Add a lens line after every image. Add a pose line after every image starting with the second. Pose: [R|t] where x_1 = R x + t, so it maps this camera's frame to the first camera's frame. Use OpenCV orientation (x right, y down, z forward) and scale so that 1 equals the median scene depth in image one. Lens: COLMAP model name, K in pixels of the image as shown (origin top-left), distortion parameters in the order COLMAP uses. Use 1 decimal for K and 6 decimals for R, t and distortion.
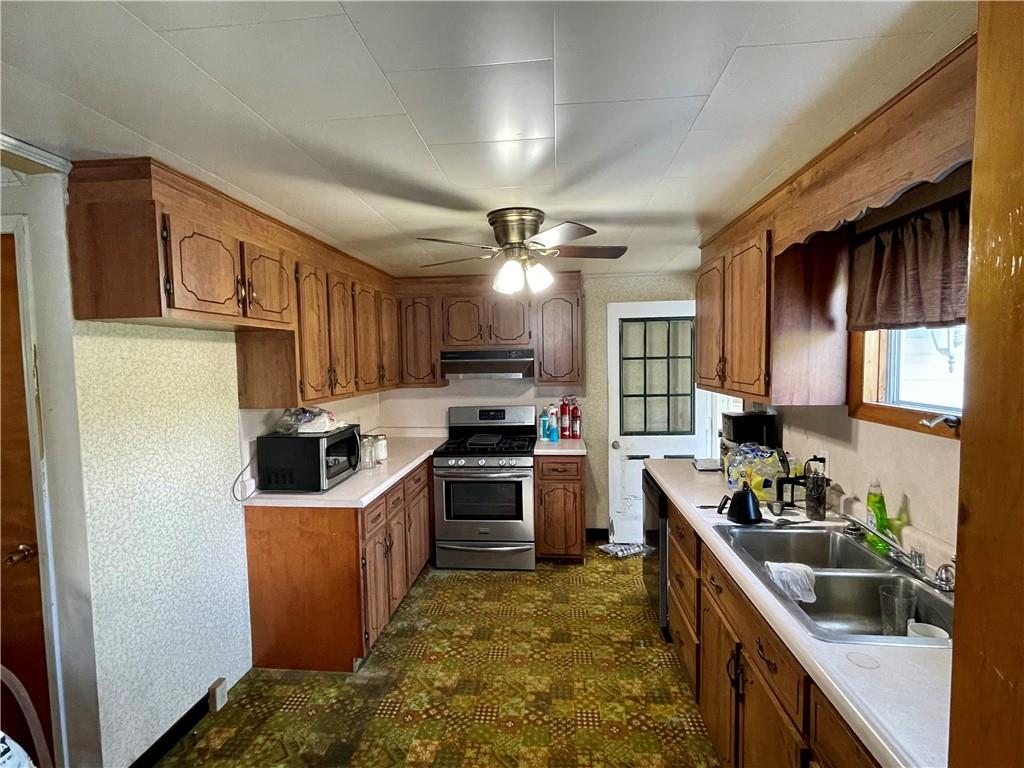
lens RADIAL K [[486.7, 0, 512.0], [0, 486.7, 384.0], [0, 0, 1]] dist [-0.000719, 0.000191]
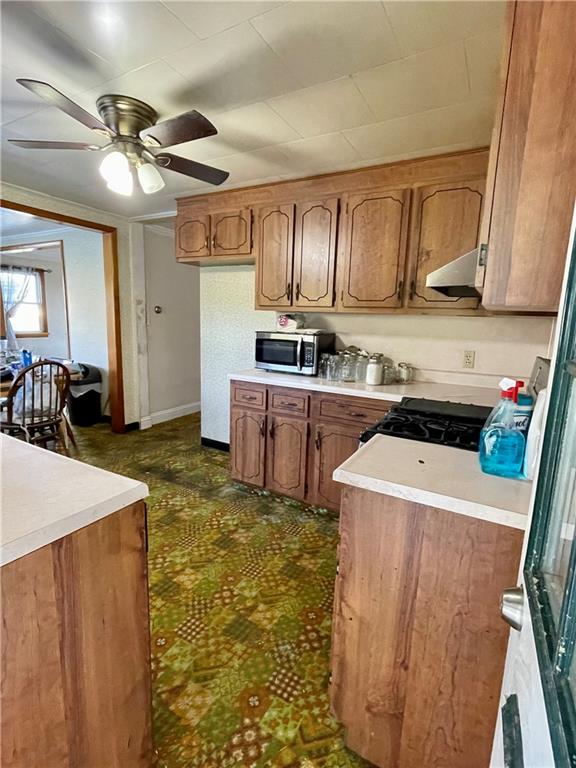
lens RADIAL K [[376.4, 0, 288.0], [0, 376.4, 384.0], [0, 0, 1]] dist [-0.000627, 0.043503]
pose [[-0.404906, 0.158907, -0.900444, 0.536239], [-0.076813, 0.975390, 0.206674, 0.019380], [0.911126, 0.152849, -0.382735, 1.356007]]
